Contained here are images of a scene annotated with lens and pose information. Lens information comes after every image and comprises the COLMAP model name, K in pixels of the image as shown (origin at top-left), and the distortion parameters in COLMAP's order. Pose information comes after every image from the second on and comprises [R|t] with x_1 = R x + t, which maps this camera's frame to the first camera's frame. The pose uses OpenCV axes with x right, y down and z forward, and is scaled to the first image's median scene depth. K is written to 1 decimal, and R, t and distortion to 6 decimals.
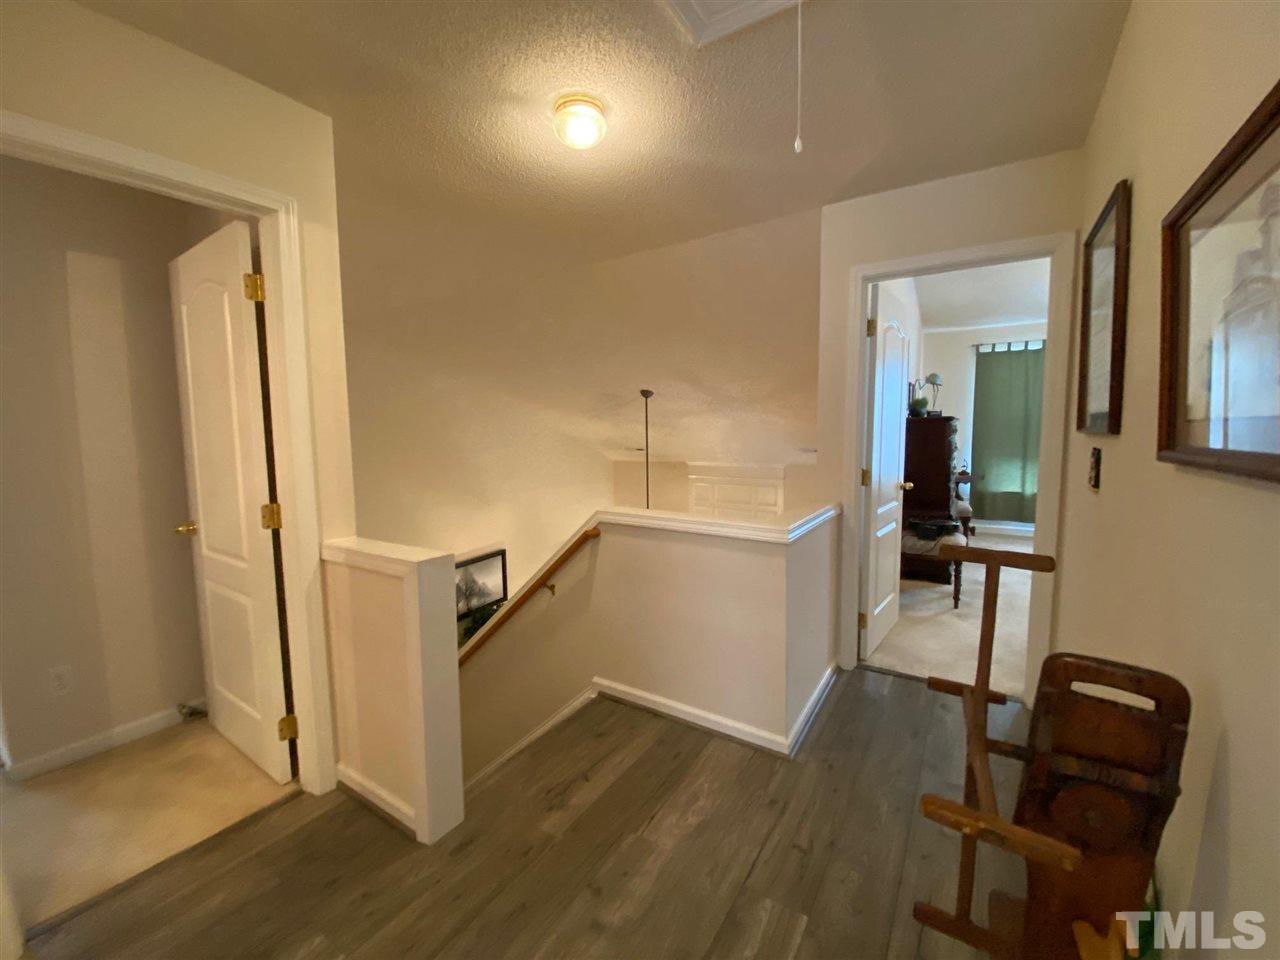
lens RADIAL K [[514.3, 0, 642.3], [0, 514.3, 475.8], [0, 0, 1]] dist [-0.008745, -0.009715]
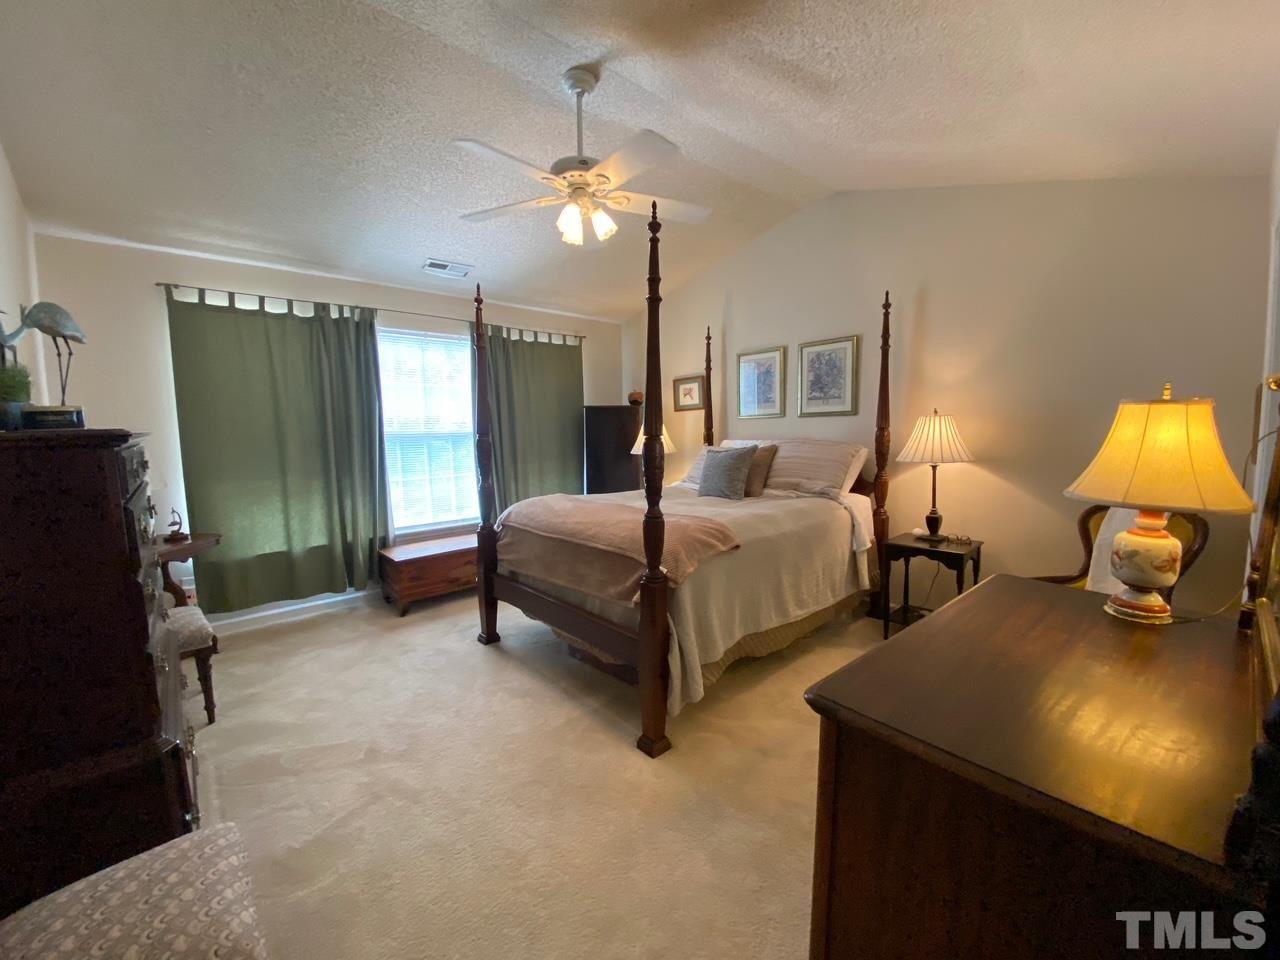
lens RADIAL K [[514.3, 0, 638.0], [0, 514.3, 480.7], [0, 0, 1]] dist [-0.008745, -0.009715]
pose [[0.249313, -0.096564, 0.963597, 0.273512], [0.092469, 0.992844, 0.075571, -0.056158], [-0.963998, 0.070263, 0.256458, 0.440823]]
